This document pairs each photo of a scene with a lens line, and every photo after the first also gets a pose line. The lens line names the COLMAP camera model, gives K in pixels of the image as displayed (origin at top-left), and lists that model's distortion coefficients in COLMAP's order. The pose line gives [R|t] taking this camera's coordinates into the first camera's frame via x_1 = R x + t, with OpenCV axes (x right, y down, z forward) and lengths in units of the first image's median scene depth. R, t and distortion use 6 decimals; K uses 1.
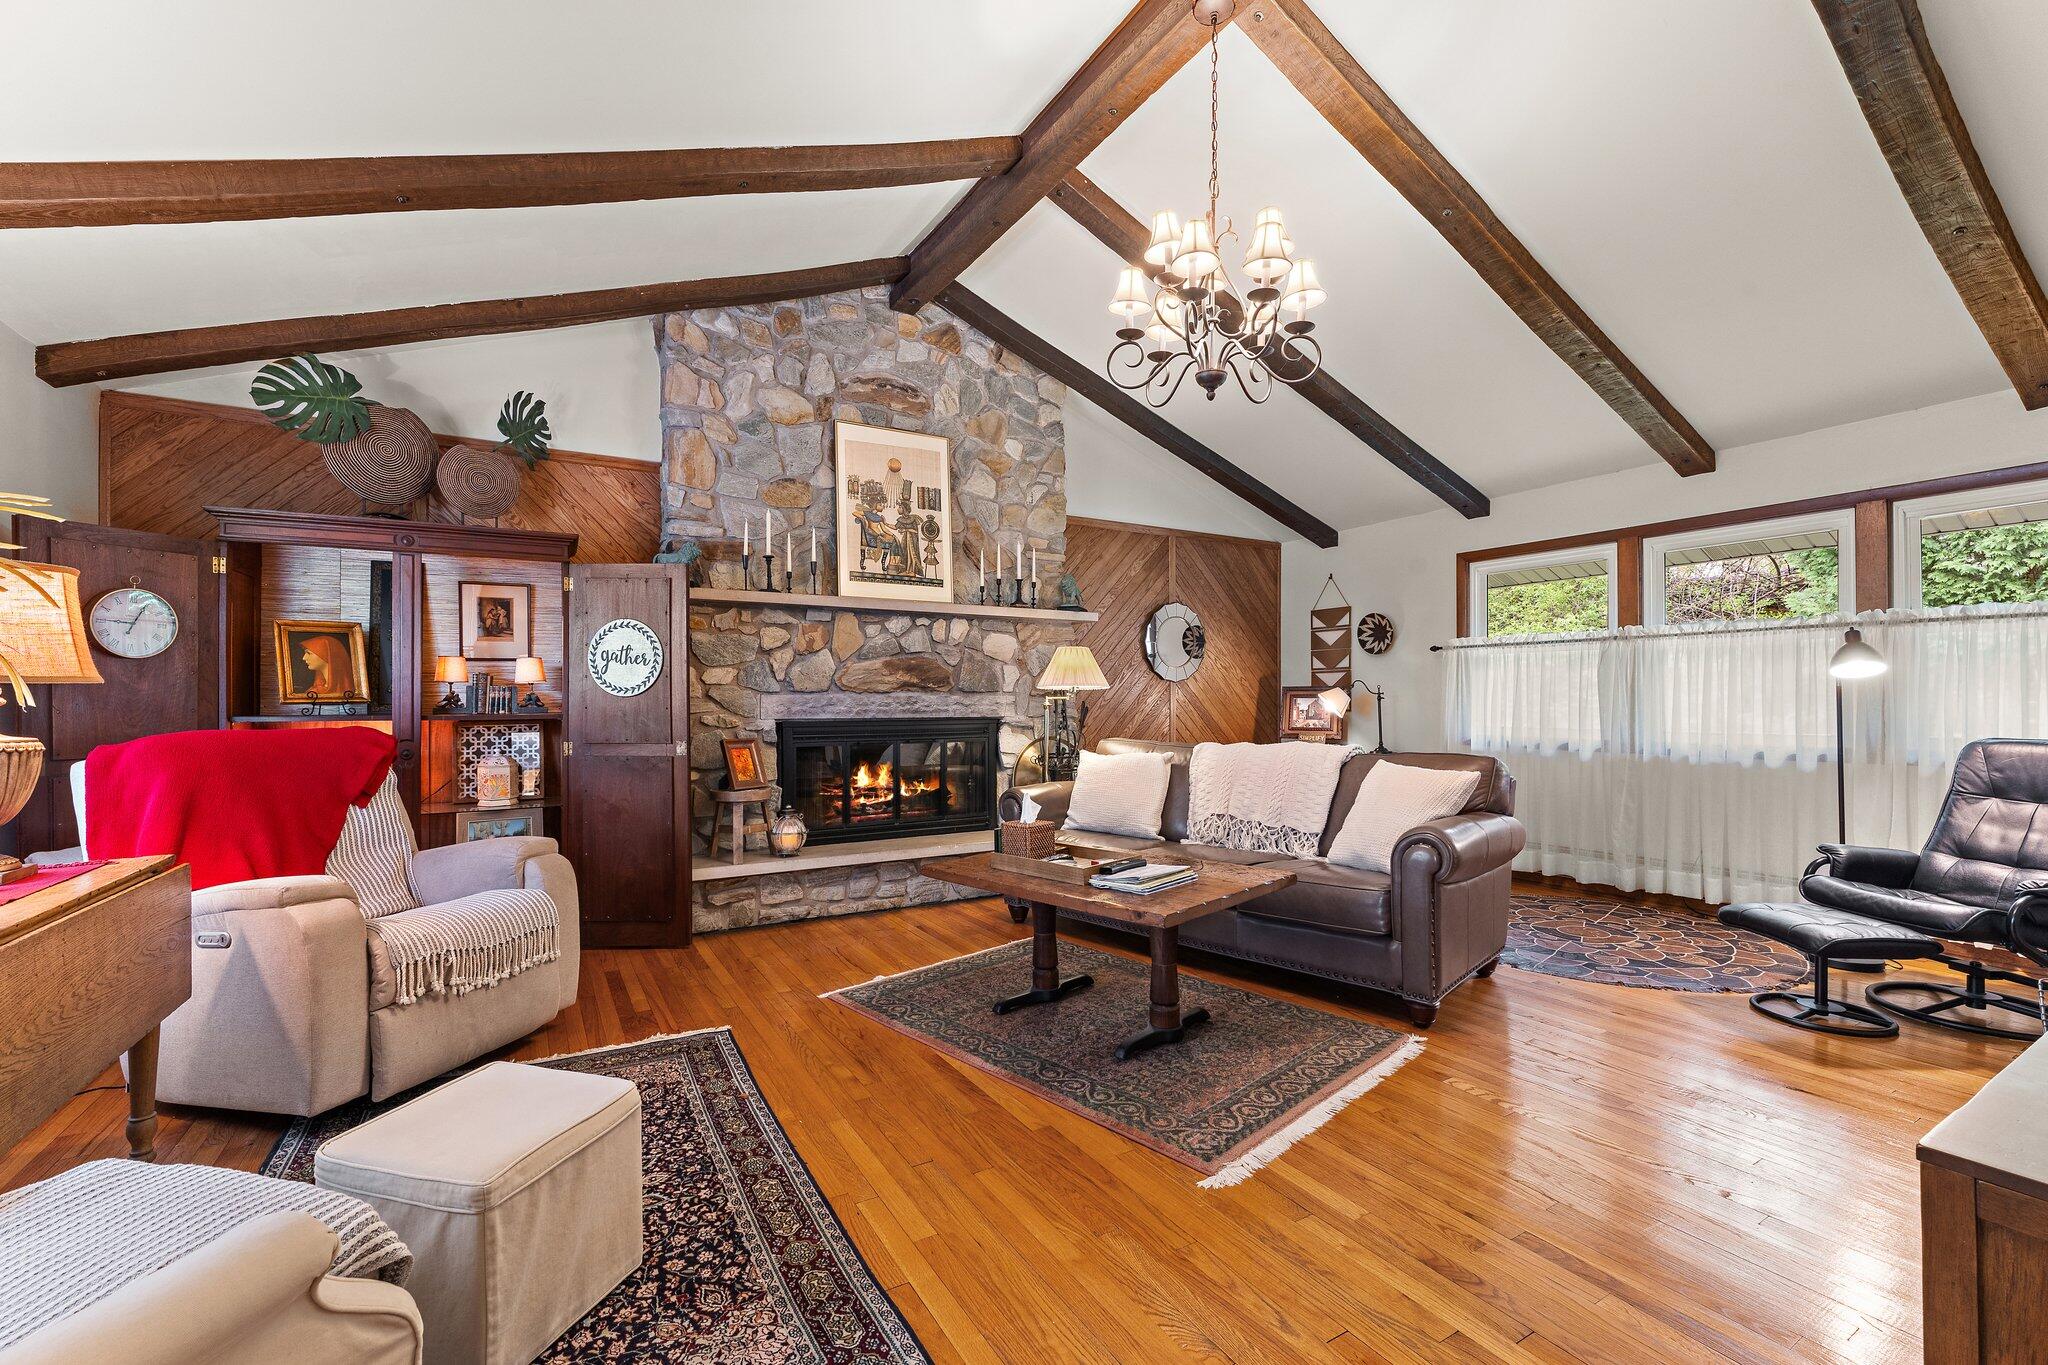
lens RADIAL K [[885.2, 0, 1024.0], [0, 885.2, 682.5], [0, 0, 1]] dist [-0.000950, -0.000287]
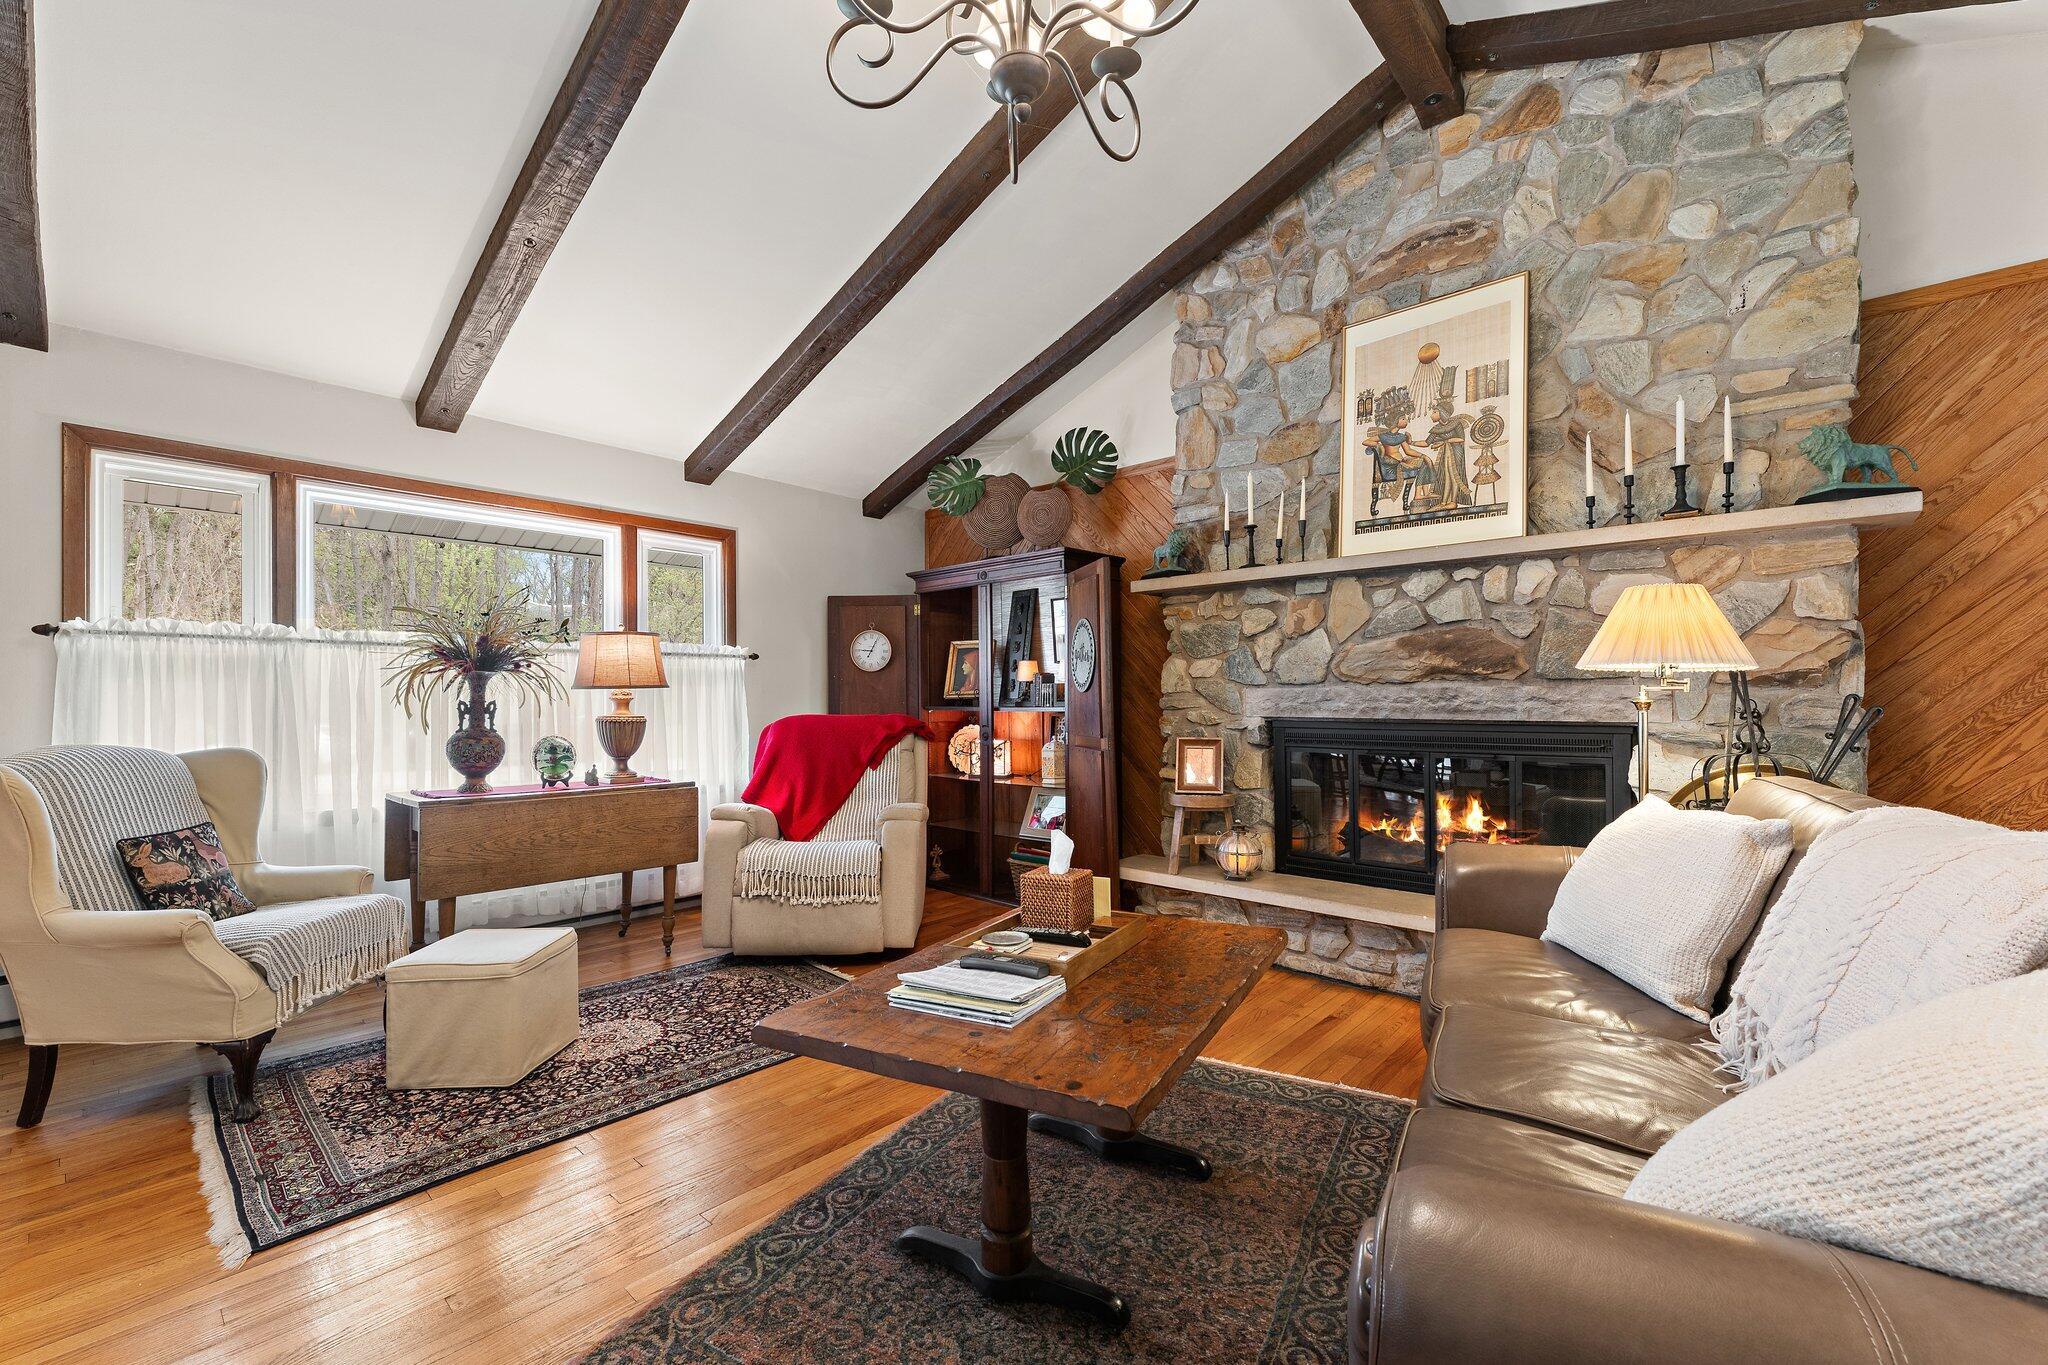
lens RADIAL K [[872.3, 0, 1024.0], [0, 872.3, 682.5], [0, 0, 1]] dist [0.000909, 0.000145]
pose [[0.271826, -0.014747, -0.962234, 0.435361], [0.025392, 0.999644, -0.008147, 0.009089], [0.962011, -0.022219, 0.272103, 0.526548]]
